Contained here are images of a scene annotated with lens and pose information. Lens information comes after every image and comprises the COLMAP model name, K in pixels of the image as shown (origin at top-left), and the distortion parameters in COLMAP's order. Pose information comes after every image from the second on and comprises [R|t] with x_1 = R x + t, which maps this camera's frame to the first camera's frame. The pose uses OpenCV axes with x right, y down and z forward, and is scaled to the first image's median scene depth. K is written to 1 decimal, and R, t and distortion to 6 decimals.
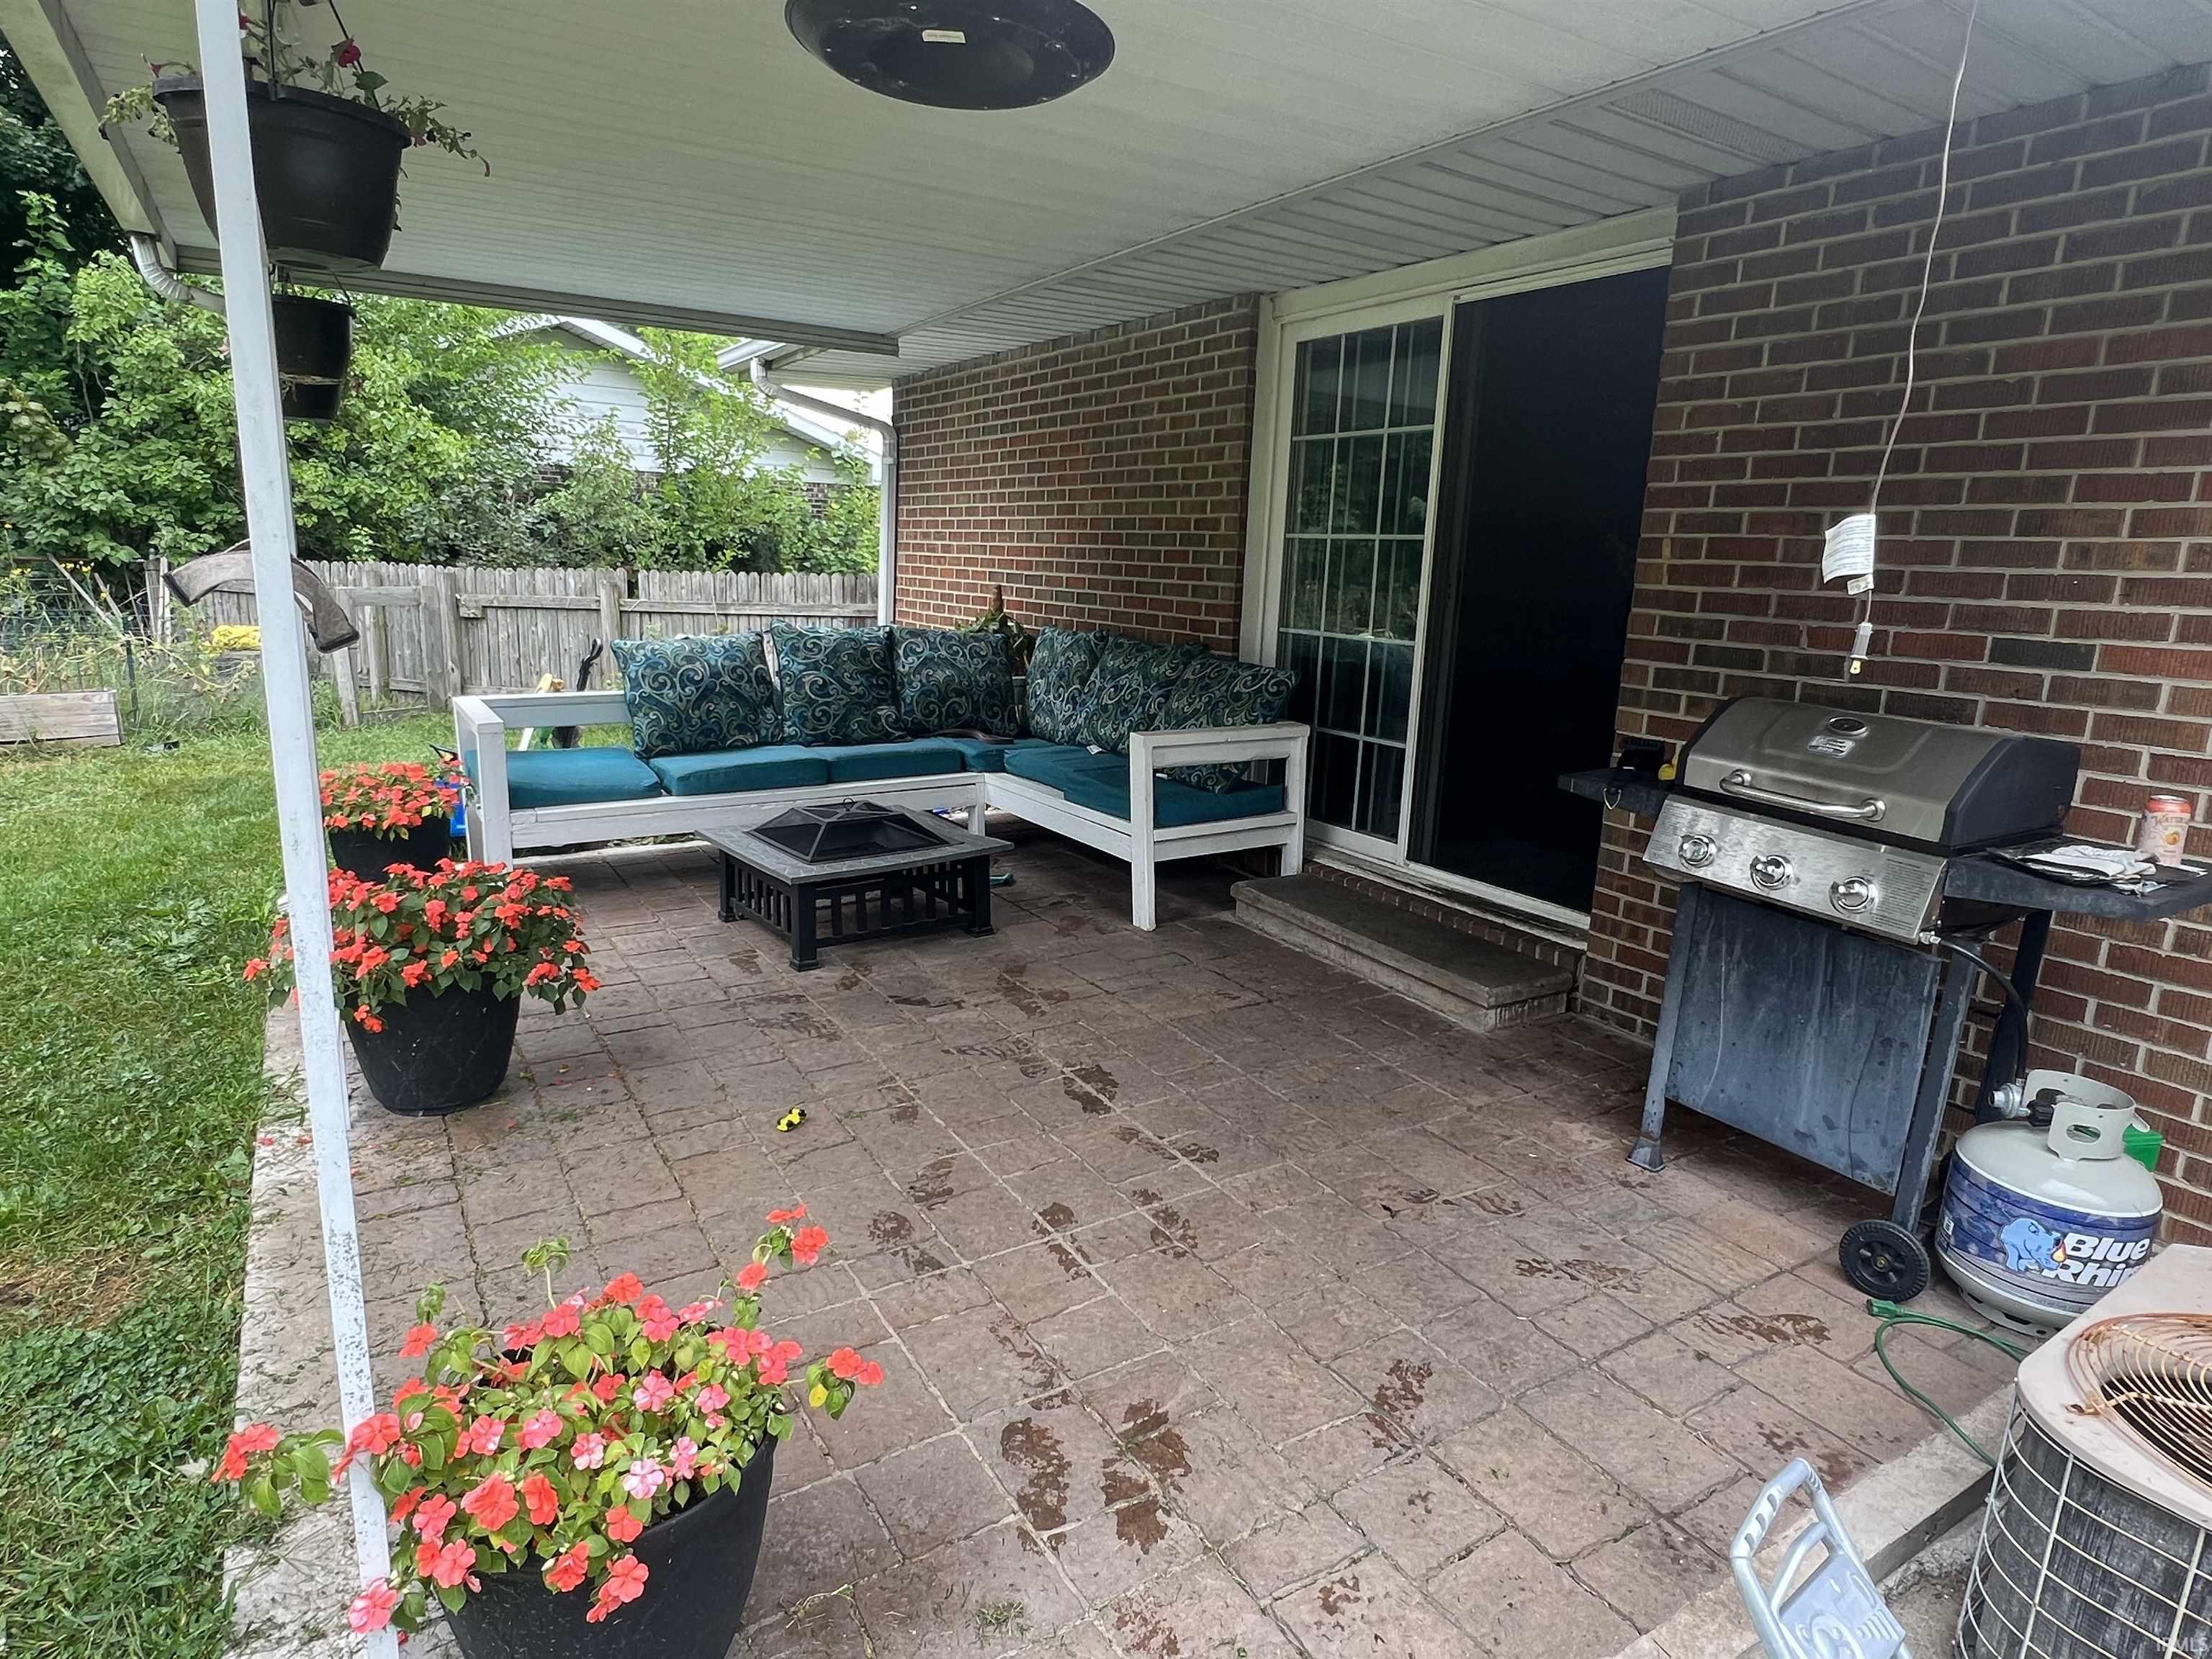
lens RADIAL K [[1270.2, 0, 1101.9], [0, 1270.2, 835.1], [0, 0, 1]] dist [0.001830, 0.000895]
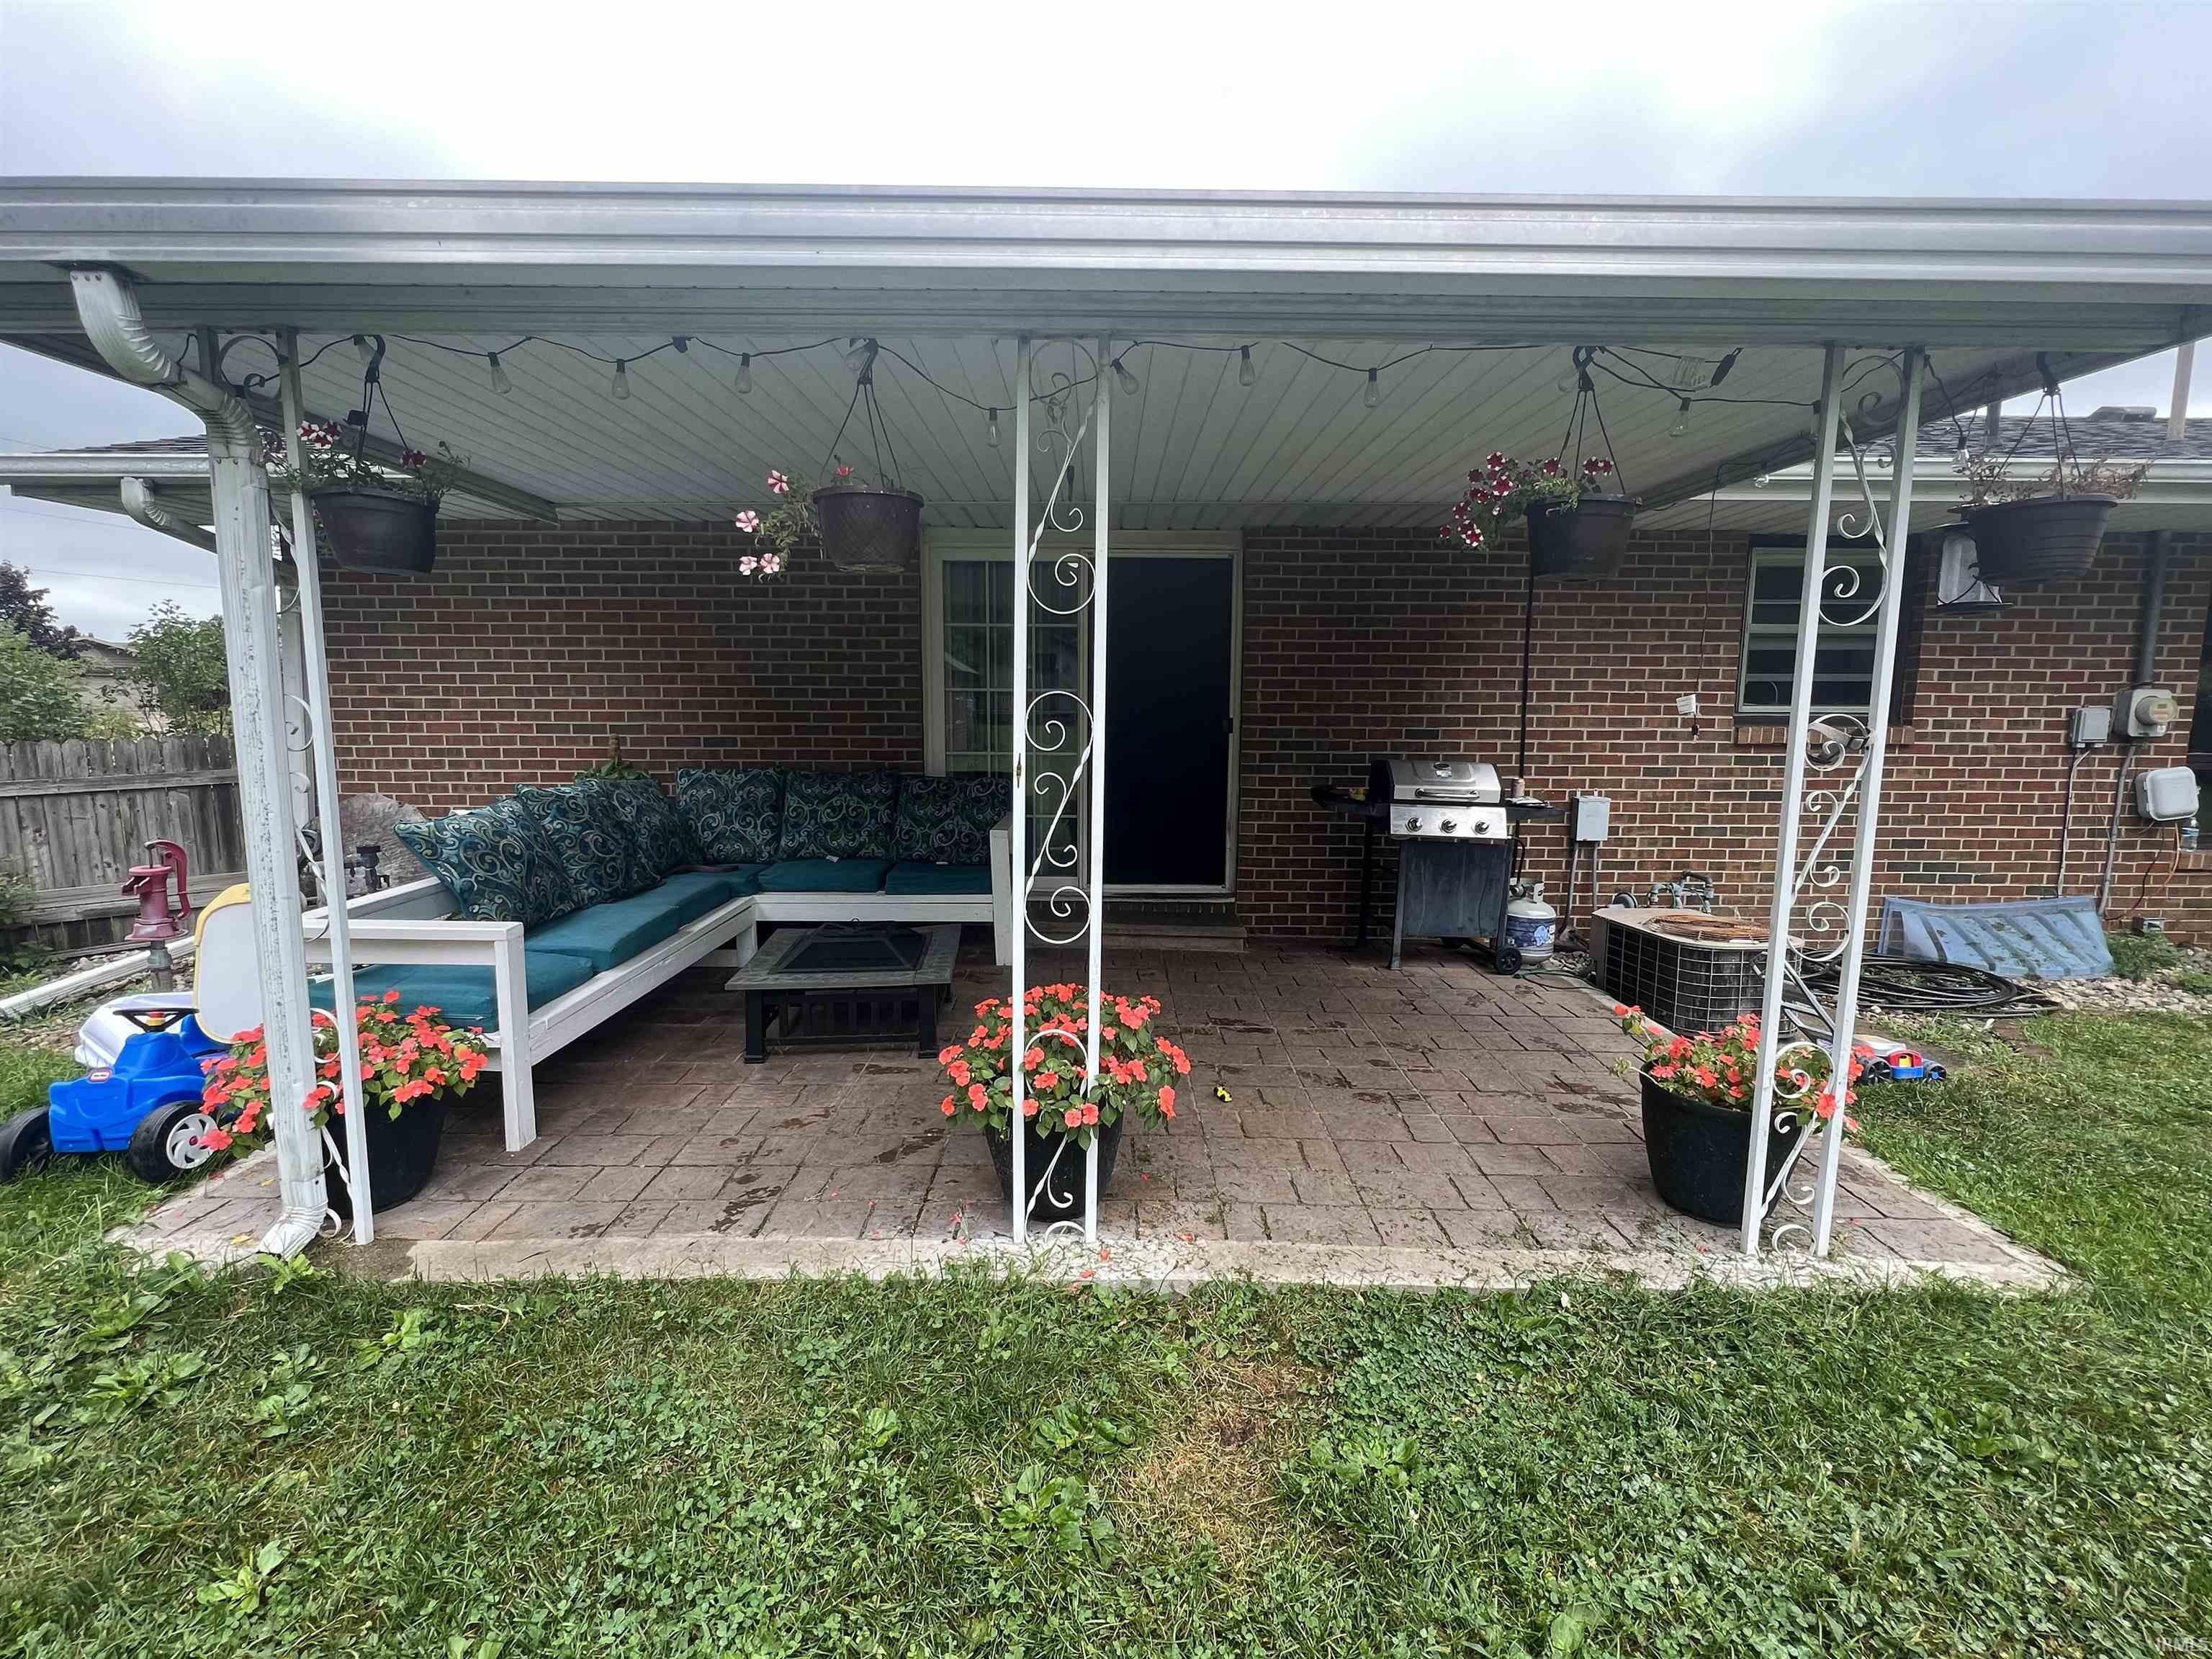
lens RADIAL K [[974.7, 0, 1100.5], [0, 974.7, 829.0], [0, 0, 1]] dist [0.001050, -0.000333]
pose [[0.518542, -0.140158, 0.843487, -1.228209], [0.196616, 0.979585, 0.041901, -0.152904], [-0.832140, 0.144116, 0.535513, 0.466650]]
